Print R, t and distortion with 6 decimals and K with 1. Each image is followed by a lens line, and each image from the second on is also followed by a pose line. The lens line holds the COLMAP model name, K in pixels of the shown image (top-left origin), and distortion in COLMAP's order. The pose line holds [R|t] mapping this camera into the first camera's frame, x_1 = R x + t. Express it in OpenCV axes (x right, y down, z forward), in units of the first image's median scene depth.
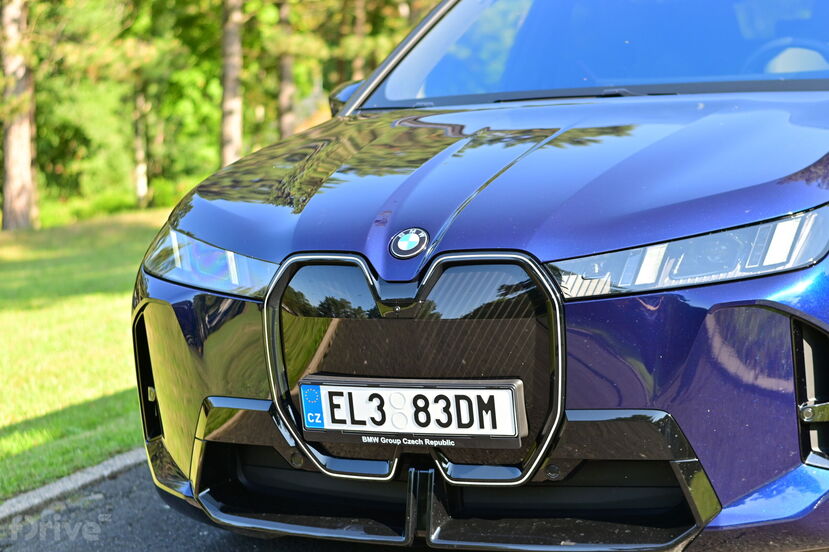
lens RADIAL K [[1896.4, 0, 415.3], [0, 1896.4, 276.5], [0, 0, 1]] dist [-0.168046, 0.000000]
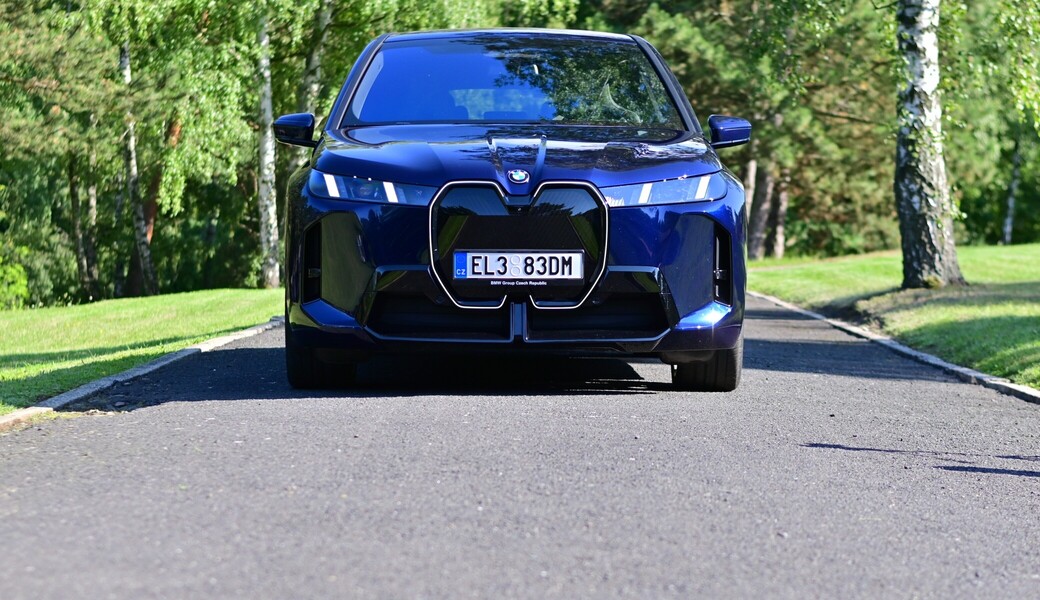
lens RADIAL K [[2815.6, 0, 521.3], [0, 2815.6, 306.1], [0, 0, 1]] dist [0.907950, 0.000000]
pose [[0.886683, 0.052816, 0.459351, -1.268934], [-0.003710, 0.994235, -0.107156, 0.405998], [-0.462363, 0.093309, 0.881768, -1.425206]]
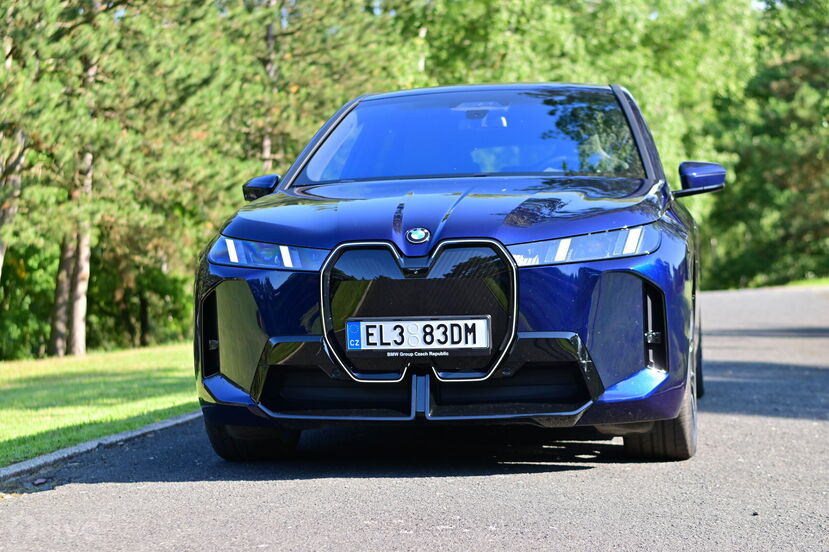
lens RADIAL K [[1896.4, 0, 413.7], [0, 1896.4, 274.0], [0, 0, 1]] dist [-0.168046, 0.000000]
pose [[0.960760, 0.035010, 0.275162, -0.469495], [-0.001781, 0.992761, -0.120094, 0.218330], [-0.277375, 0.114891, 0.953867, -0.591663]]
